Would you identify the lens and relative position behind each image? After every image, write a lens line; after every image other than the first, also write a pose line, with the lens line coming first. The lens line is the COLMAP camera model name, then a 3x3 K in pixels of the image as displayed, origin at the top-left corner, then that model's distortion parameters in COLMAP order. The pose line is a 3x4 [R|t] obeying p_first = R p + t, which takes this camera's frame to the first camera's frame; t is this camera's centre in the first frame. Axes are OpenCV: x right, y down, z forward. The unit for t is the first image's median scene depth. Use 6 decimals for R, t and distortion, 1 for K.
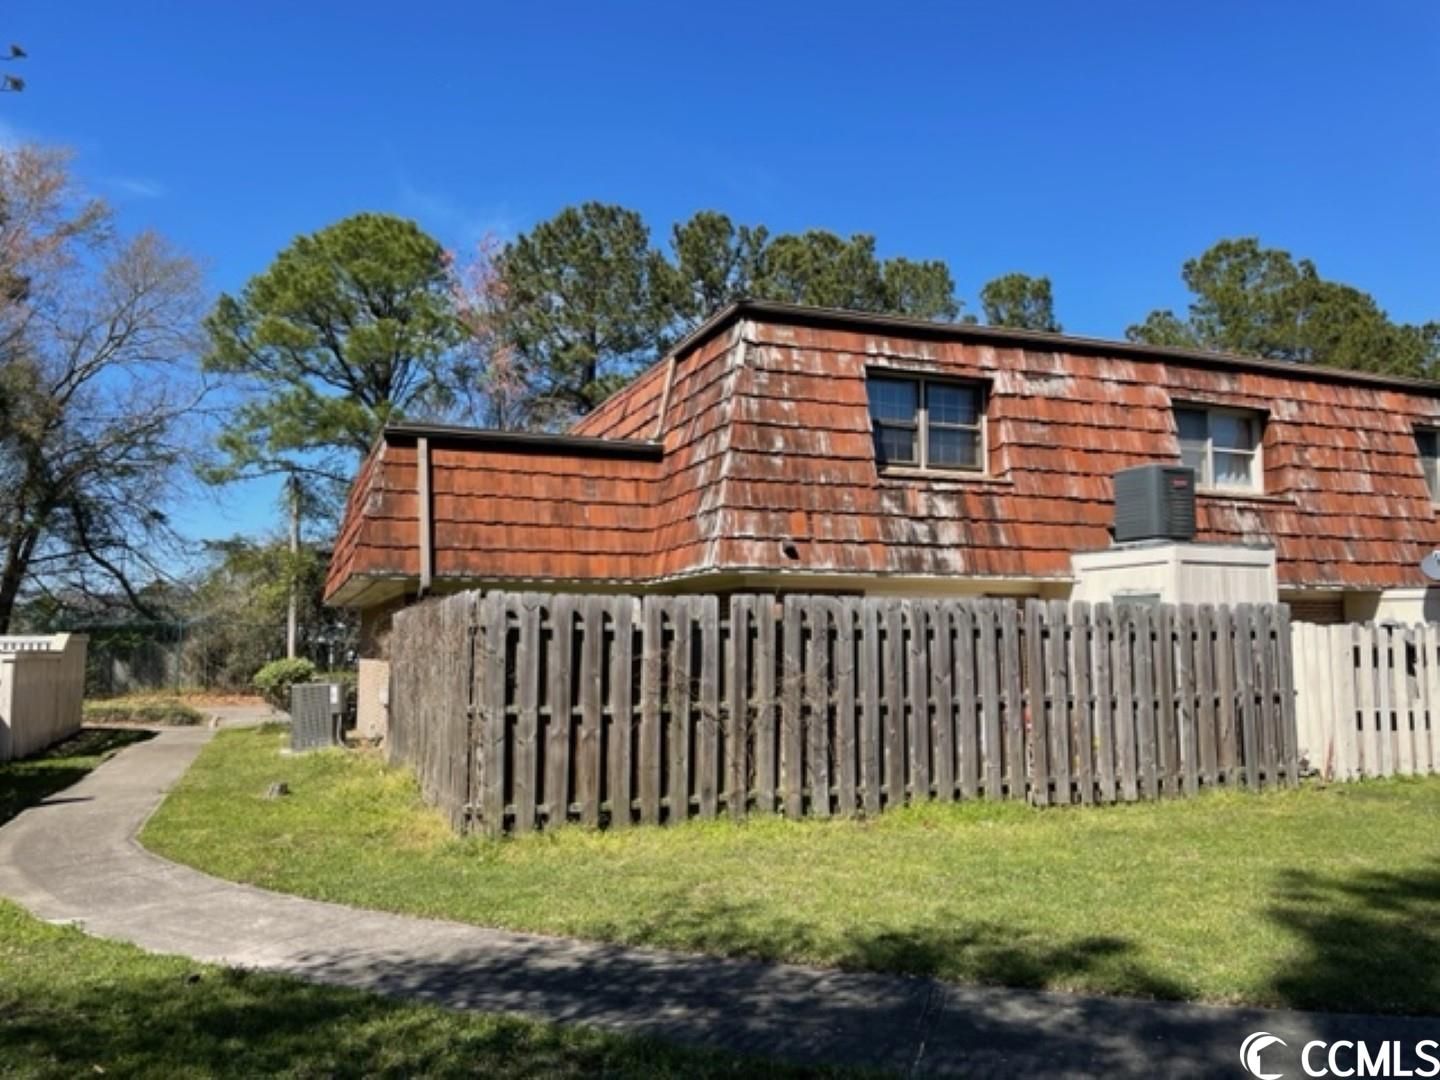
lens RADIAL K [[1099.4, 0, 720.9], [0, 1099.4, 536.7], [0, 0, 1]] dist [0.002057, -0.000583]
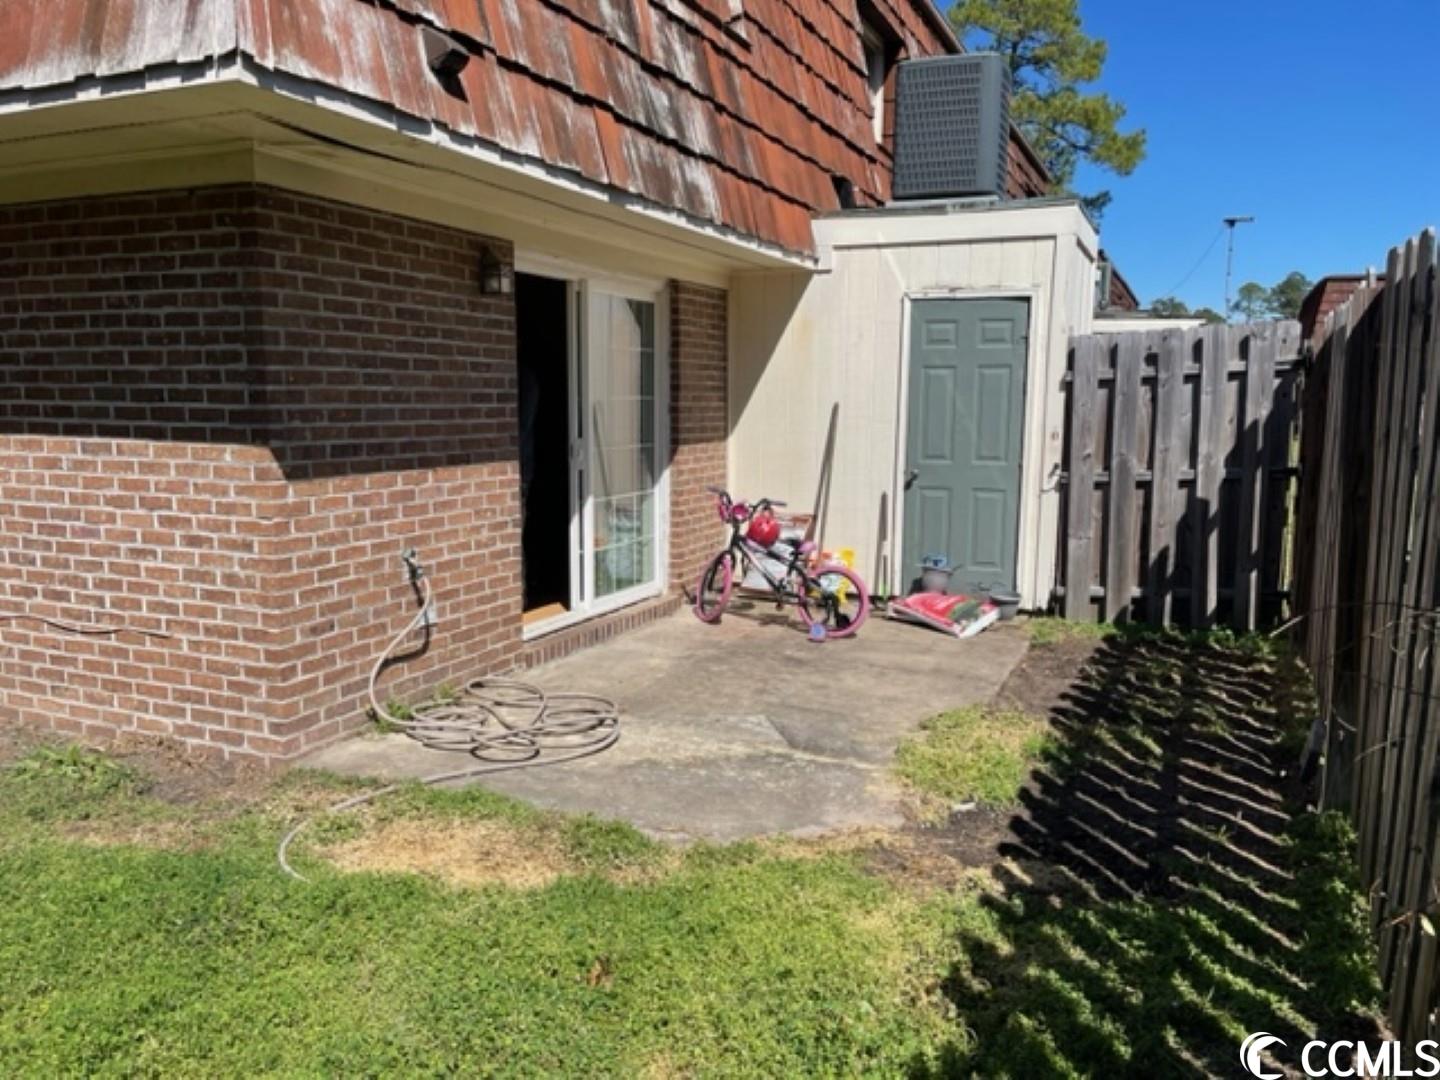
lens RADIAL K [[1099.4, 0, 718.4], [0, 1099.4, 544.4], [0, 0, 1]] dist [0.002057, -0.000583]
pose [[0.714203, -0.094575, 0.693520, -0.098878], [-0.069135, 0.976452, 0.204355, 0.069559], [-0.696516, -0.193898, 0.690846, 0.688197]]
